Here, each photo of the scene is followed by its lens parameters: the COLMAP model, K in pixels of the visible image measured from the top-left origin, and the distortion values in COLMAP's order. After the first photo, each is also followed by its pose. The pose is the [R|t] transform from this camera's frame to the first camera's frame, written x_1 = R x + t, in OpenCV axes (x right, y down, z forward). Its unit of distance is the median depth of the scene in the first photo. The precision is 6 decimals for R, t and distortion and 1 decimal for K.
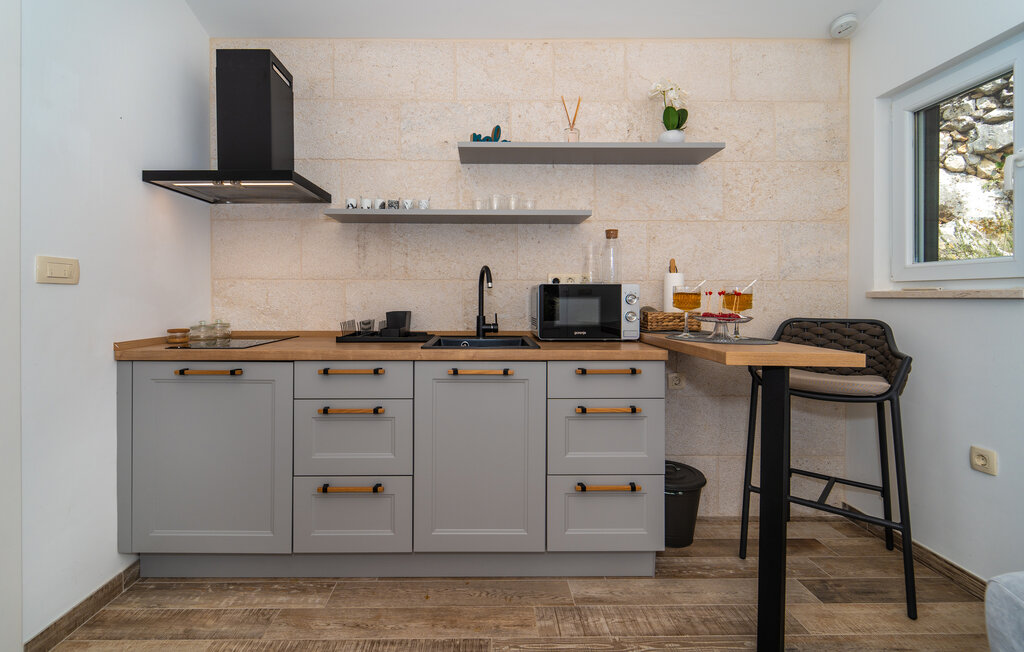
lens RADIAL K [[411.5, 0, 511.6], [0, 411.5, 308.8], [0, 0, 1]] dist [-0.000152, -0.000249]
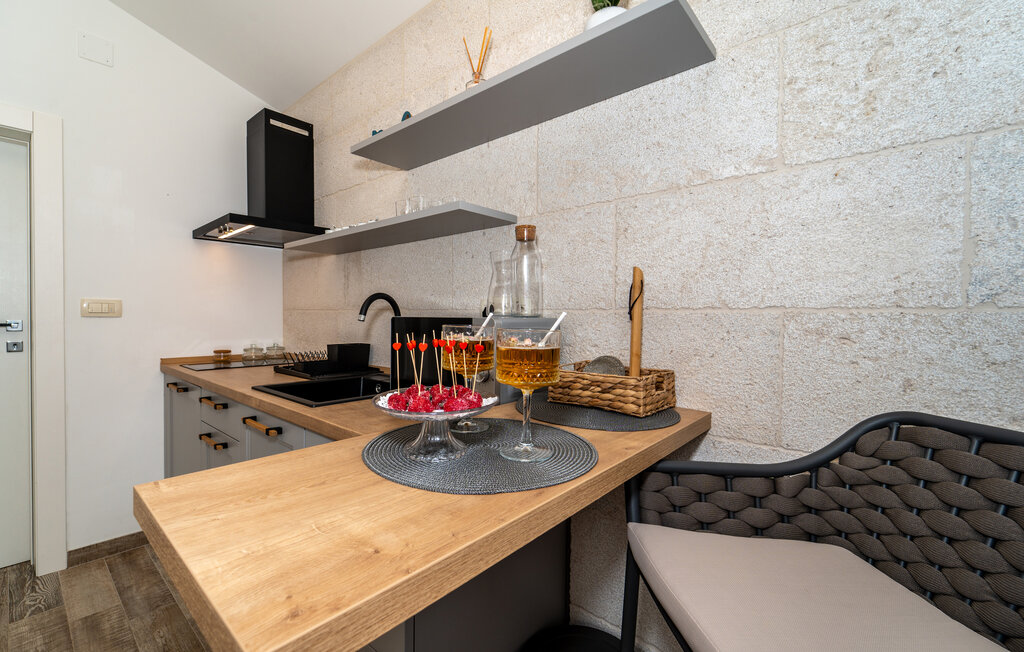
lens RADIAL K [[425.0, 0, 512.4], [0, 425.0, 331.9], [0, 0, 1]] dist [0.001206, 0.000021]
pose [[0.752265, 0.029736, -0.658189, 0.638701], [-0.029447, 0.999500, 0.011501, -0.043187], [0.658202, 0.010729, 0.752765, 0.513966]]
